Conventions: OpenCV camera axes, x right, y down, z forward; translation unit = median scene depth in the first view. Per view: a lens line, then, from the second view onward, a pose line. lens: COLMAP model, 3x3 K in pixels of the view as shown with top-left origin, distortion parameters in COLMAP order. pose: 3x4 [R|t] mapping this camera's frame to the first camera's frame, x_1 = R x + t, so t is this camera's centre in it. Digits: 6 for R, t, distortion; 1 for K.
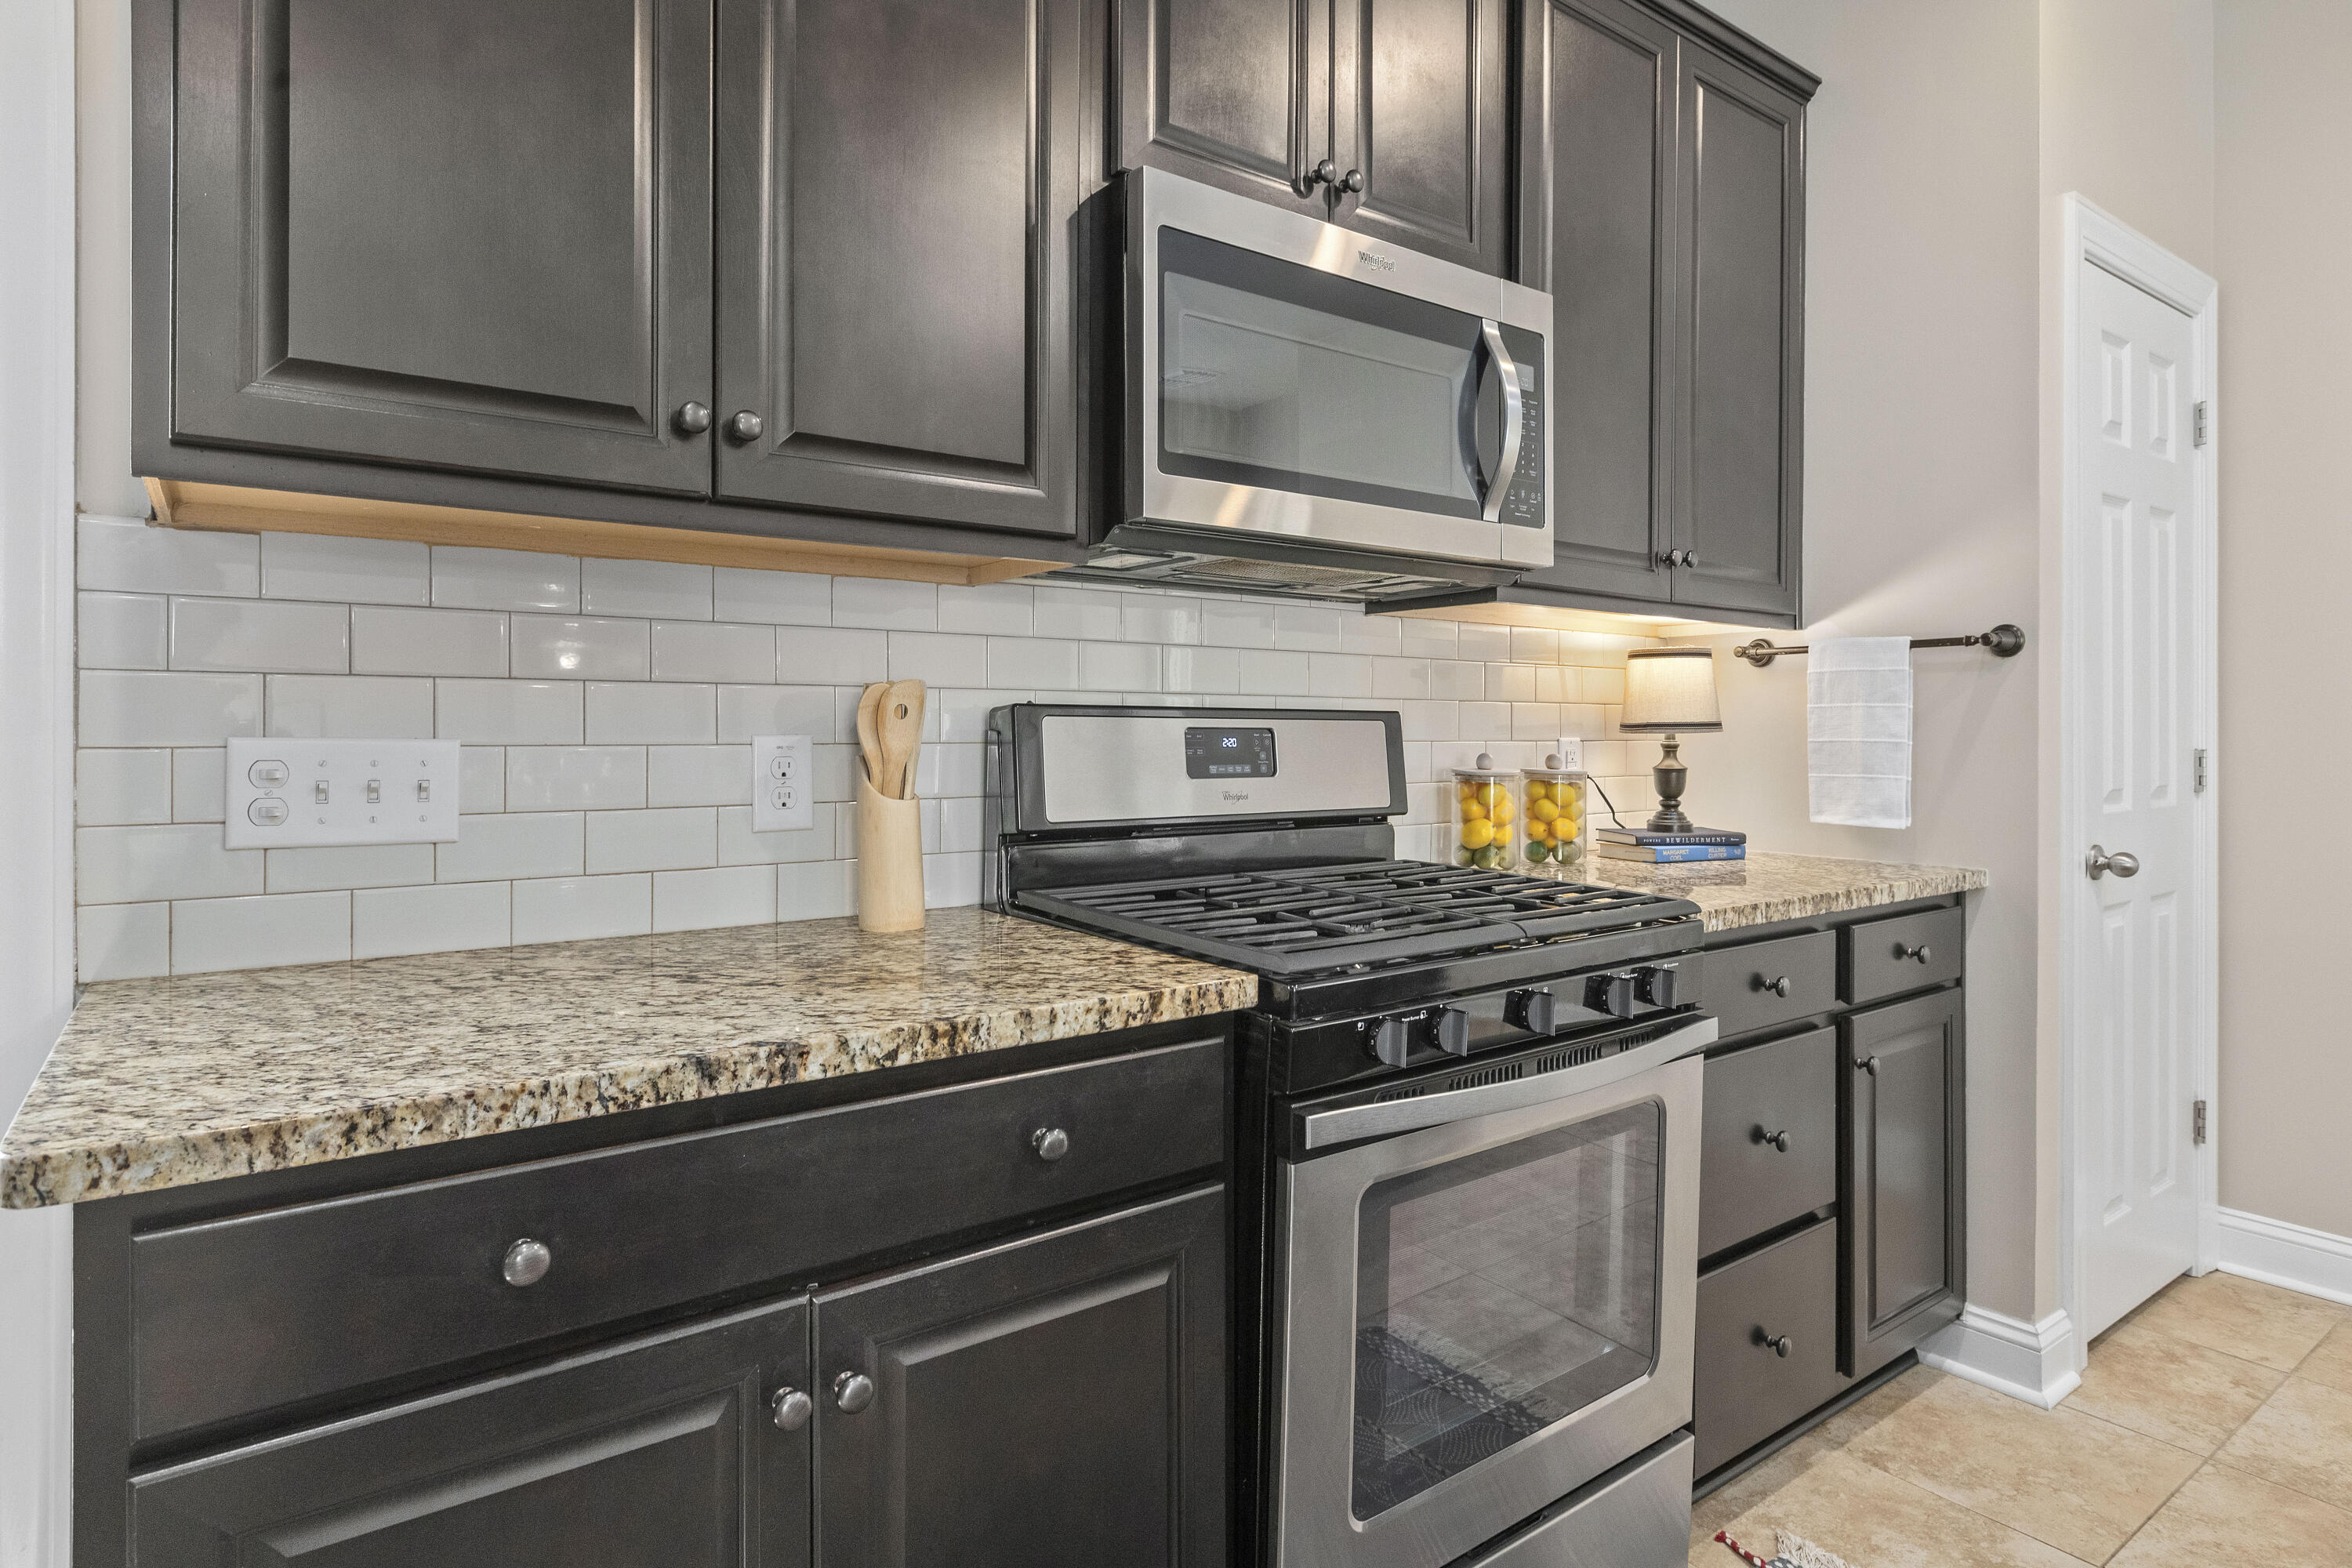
lens RADIAL K [[1292.5, 0, 1162.8], [0, 1292.5, 744.2], [0, 0, 1]] dist [-0.014848, 0.000500]
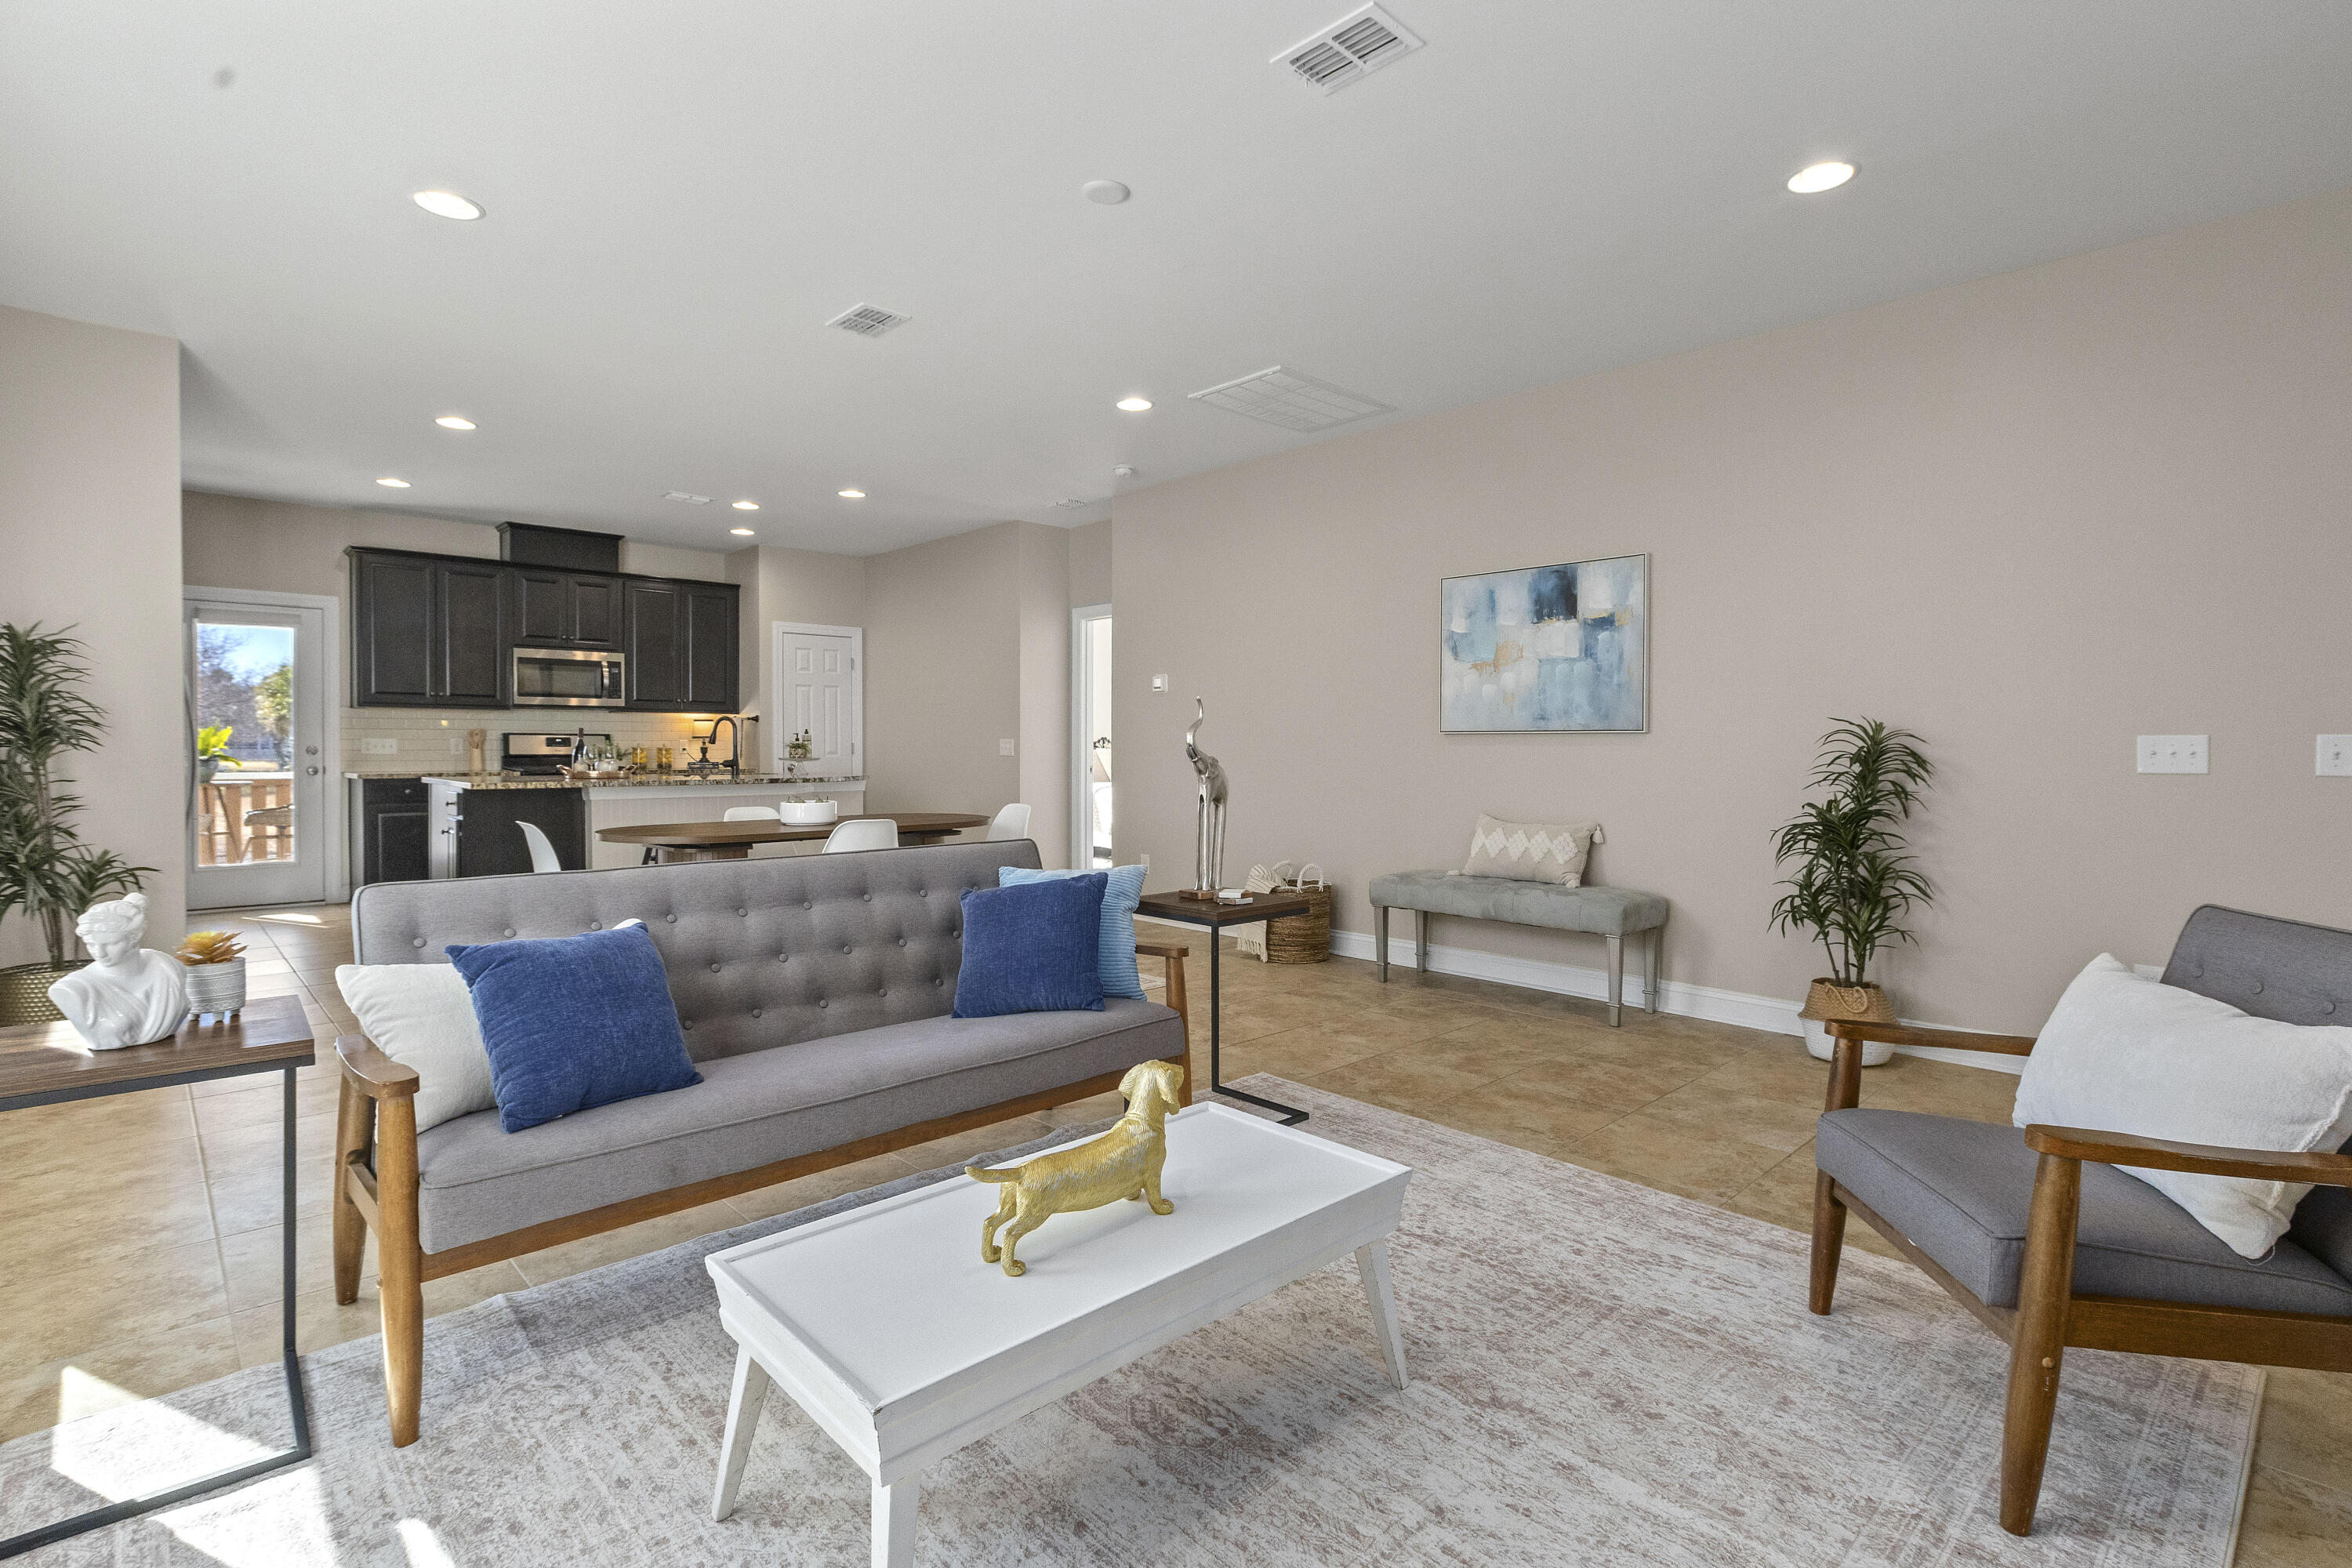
lens RADIAL K [[1106.4, 0, 1187.7], [0, 1106.4, 753.1], [0, 0, 1]] dist [0.001324, -0.000260]
pose [[0.989101, -0.004729, 0.147165, 1.852991], [0.005947, 0.999952, -0.007835, 0.098044], [-0.147121, 0.008625, 0.989081, -3.676521]]
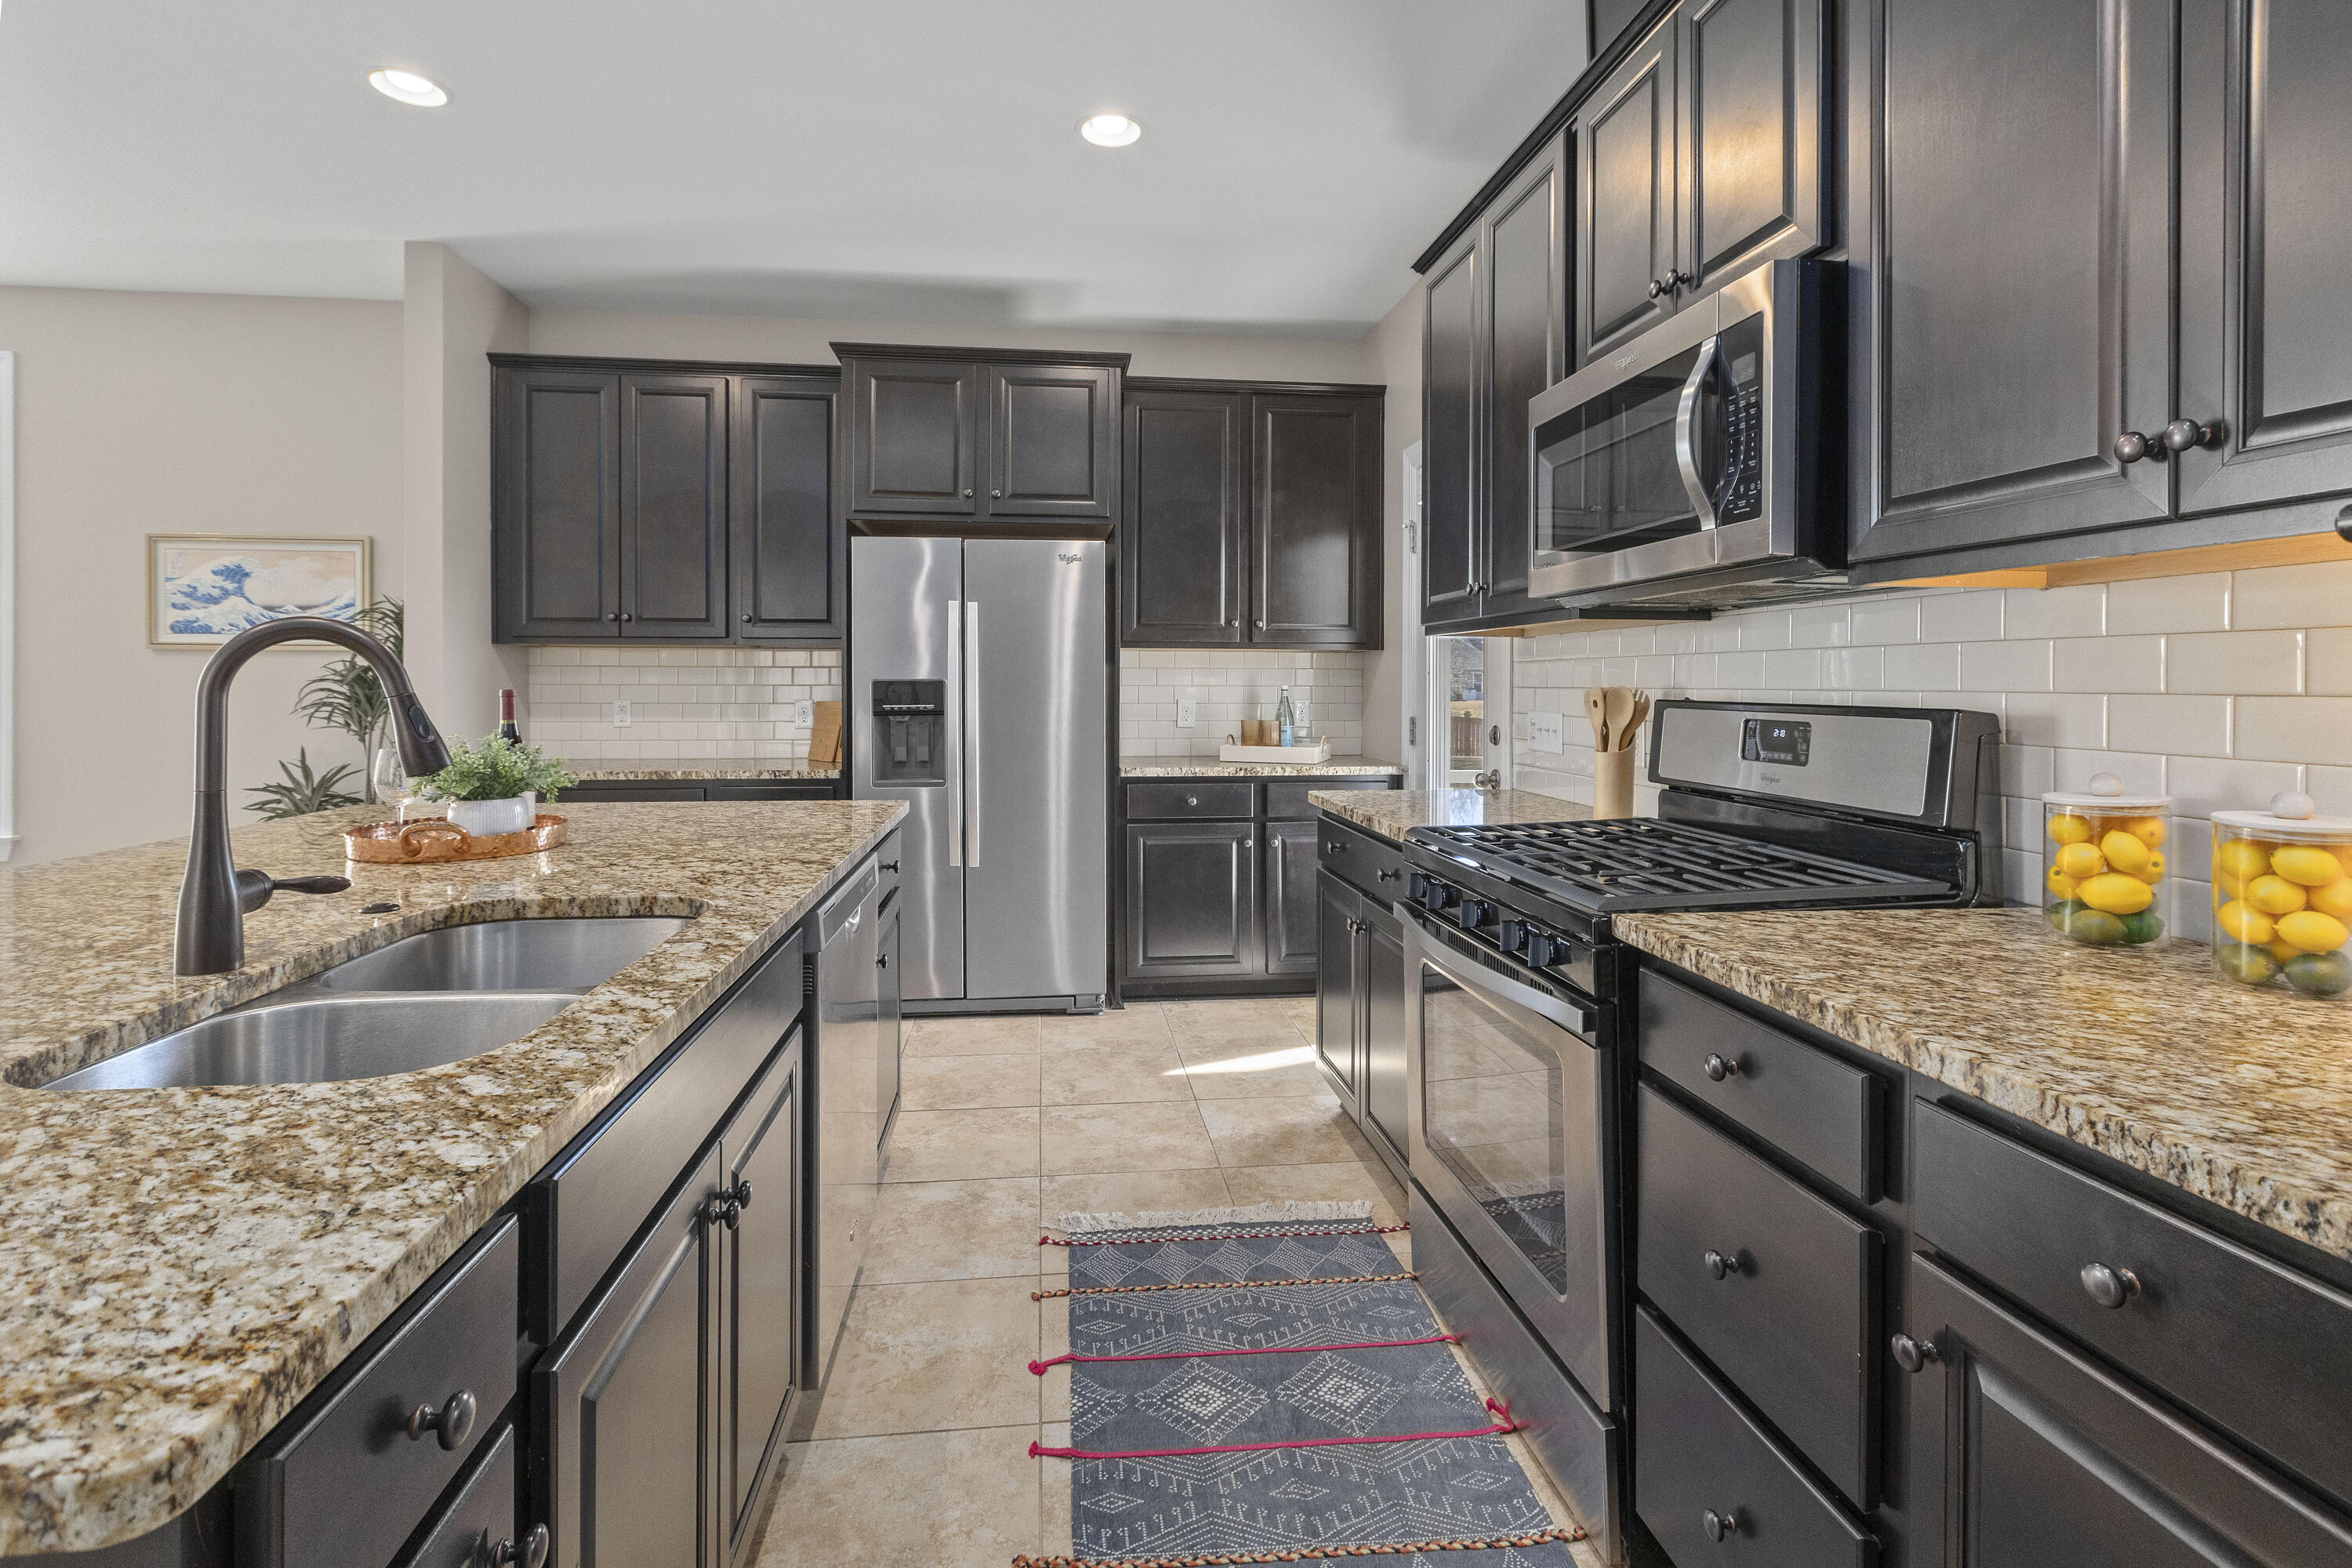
lens RADIAL K [[1088.3, 0, 1165.3], [0, 1088.3, 687.3], [0, 0, 1]] dist [0.001730, 0.000019]
pose [[-0.486824, -0.002471, -0.873497, 1.169923], [-0.018289, 0.999806, 0.007365, -0.039392], [0.873309, 0.019561, -0.486775, 0.983253]]
